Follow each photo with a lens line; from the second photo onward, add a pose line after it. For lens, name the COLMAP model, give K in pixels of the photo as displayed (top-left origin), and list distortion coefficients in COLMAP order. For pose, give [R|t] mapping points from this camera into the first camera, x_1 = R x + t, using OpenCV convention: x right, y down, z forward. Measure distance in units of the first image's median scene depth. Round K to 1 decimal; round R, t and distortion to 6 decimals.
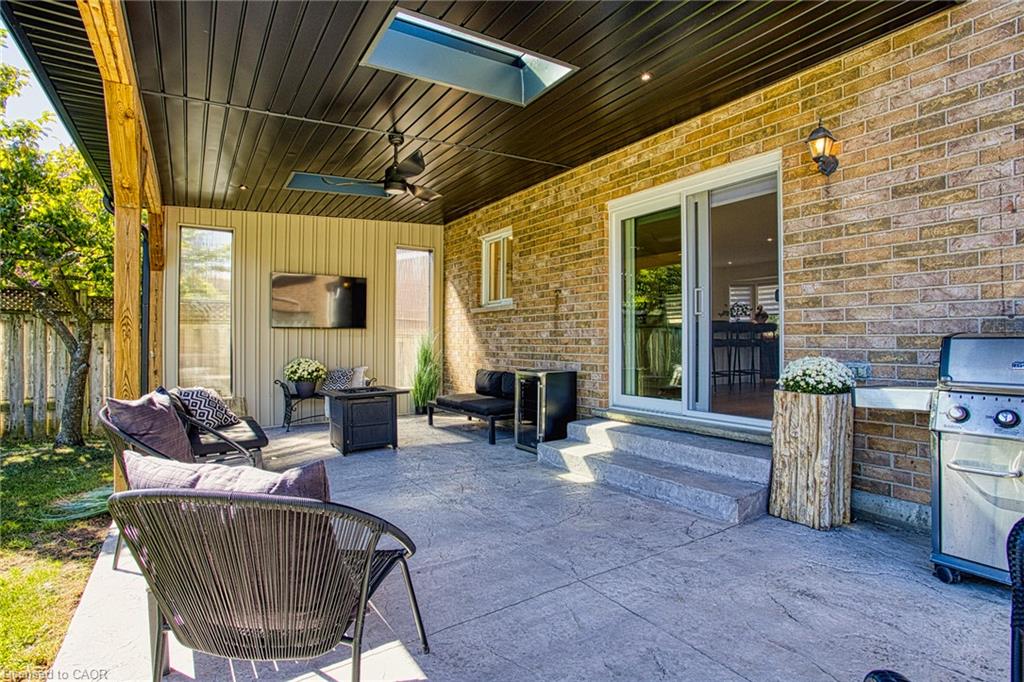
lens RADIAL K [[528.6, 0, 504.8], [0, 528.6, 337.5], [0, 0, 1]] dist [-0.026371, 0.011953]
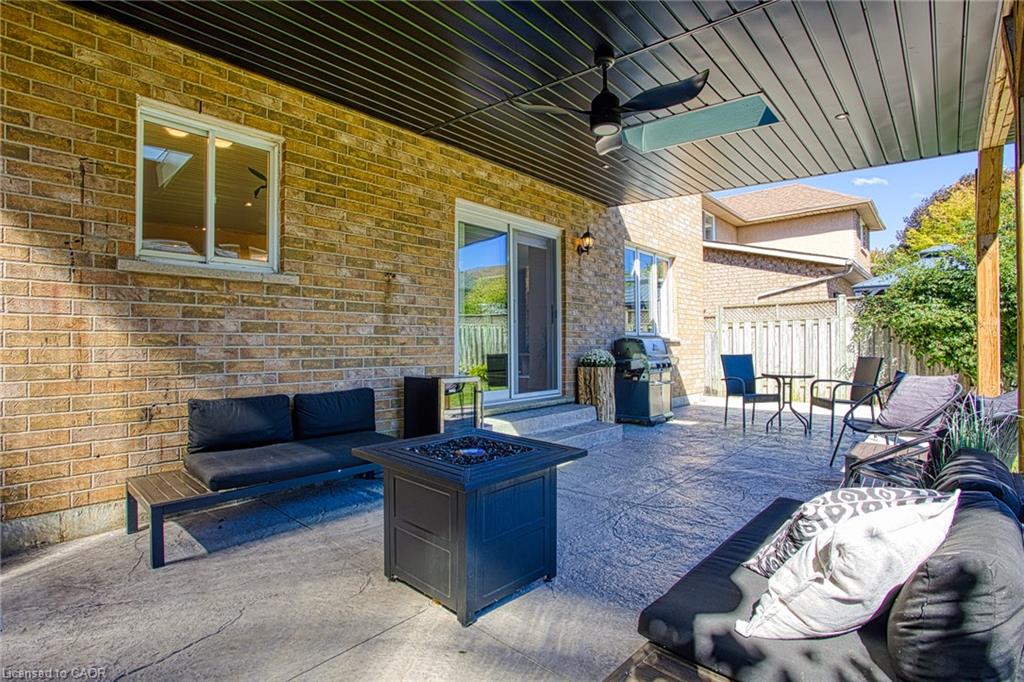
lens RADIAL K [[528.6, 0, 513.1], [0, 528.6, 339.2], [0, 0, 1]] dist [-0.026371, 0.011953]
pose [[-0.288349, 0.013431, 0.957431, -0.673014], [-0.001700, 0.999893, -0.014539, 0.015816], [-0.957524, -0.005820, -0.288295, 1.037399]]
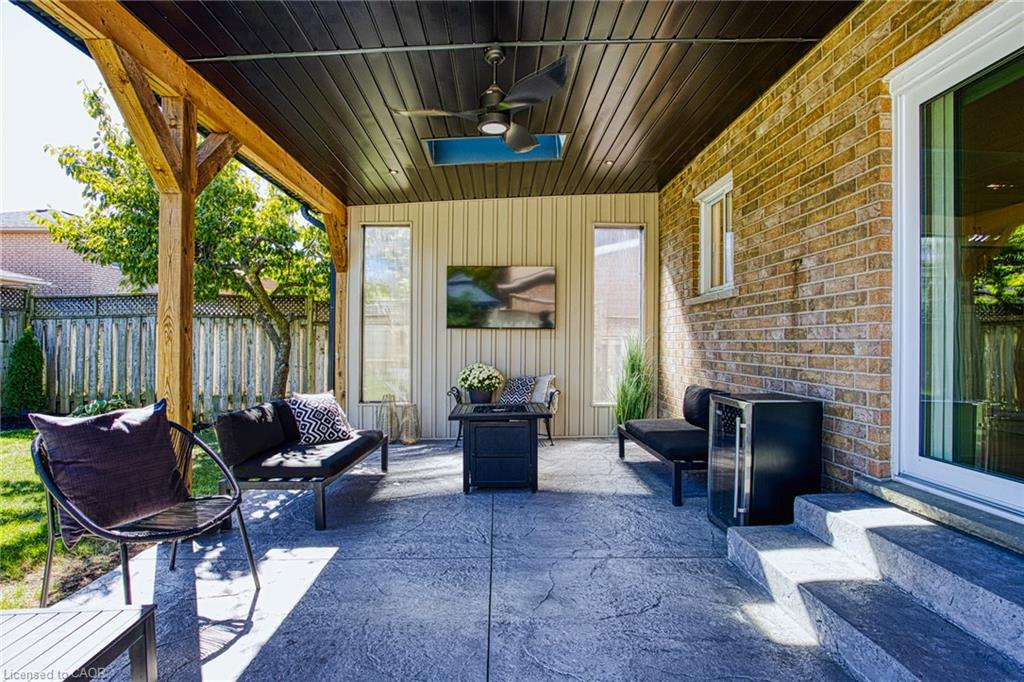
lens RADIAL K [[528.6, 0, 494.3], [0, 528.6, 338.7], [0, 0, 1]] dist [-0.026371, 0.011953]
pose [[0.845561, 0.001312, -0.533877, 0.125752], [-0.001689, 0.999999, -0.000218, -0.001345], [0.533876, 0.001086, 0.845562, 0.323203]]
